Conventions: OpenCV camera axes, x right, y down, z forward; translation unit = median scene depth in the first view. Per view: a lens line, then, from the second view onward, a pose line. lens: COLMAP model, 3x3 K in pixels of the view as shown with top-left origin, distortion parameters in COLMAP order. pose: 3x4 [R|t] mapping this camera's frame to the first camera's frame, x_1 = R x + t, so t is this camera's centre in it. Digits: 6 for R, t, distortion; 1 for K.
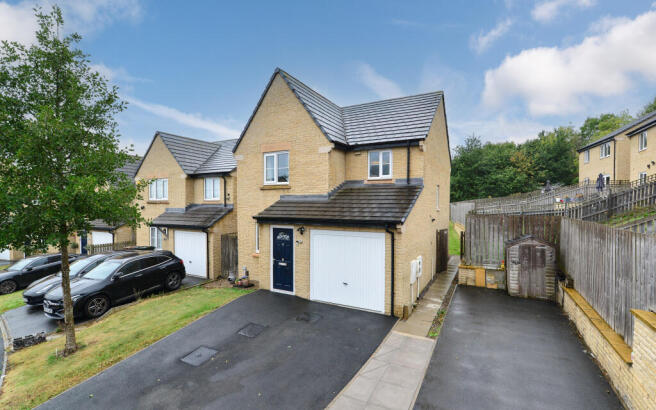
lens RADIAL K [[293.2, 0, 329.7], [0, 293.2, 206.1], [0, 0, 1]] dist [-0.007388, -0.000319]
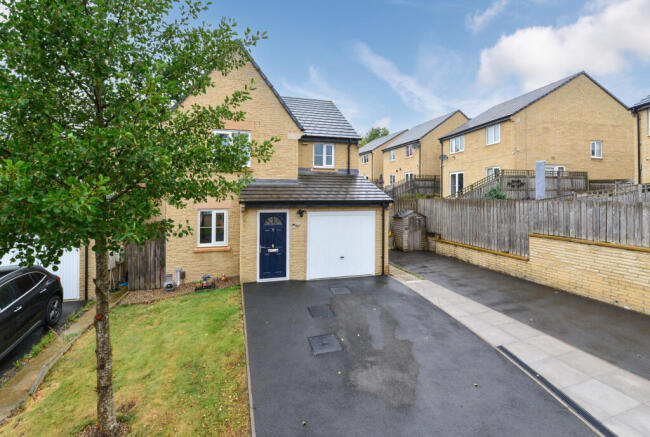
lens RADIAL K [[285.6, 0, 323.3], [0, 285.6, 192.9], [0, 0, 1]] dist [-0.005185, -0.001019]
pose [[0.728451, 0.005542, 0.685075, -0.662972], [0.010678, 0.999754, -0.019442, 0.029970], [-0.685014, 0.021478, 0.728213, 0.204114]]
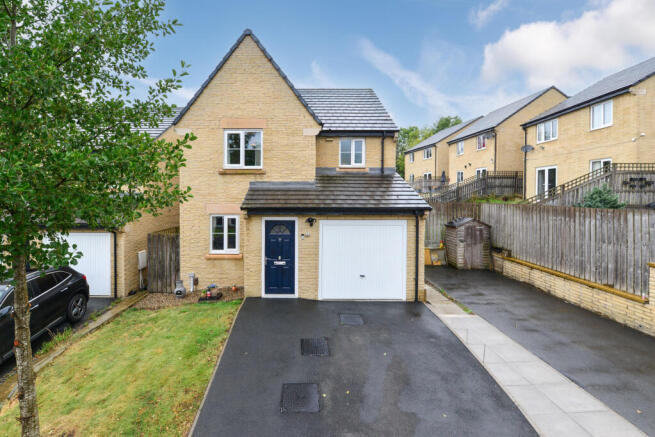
lens RADIAL K [[294.7, 0, 303.3], [0, 294.7, 195.8], [0, 0, 1]] dist [-0.003875, -0.005565]
pose [[0.889174, -0.002446, 0.457563, -0.475748], [0.005680, 0.999968, -0.005692, 0.009819], [-0.457535, 0.007660, 0.889159, 0.211887]]
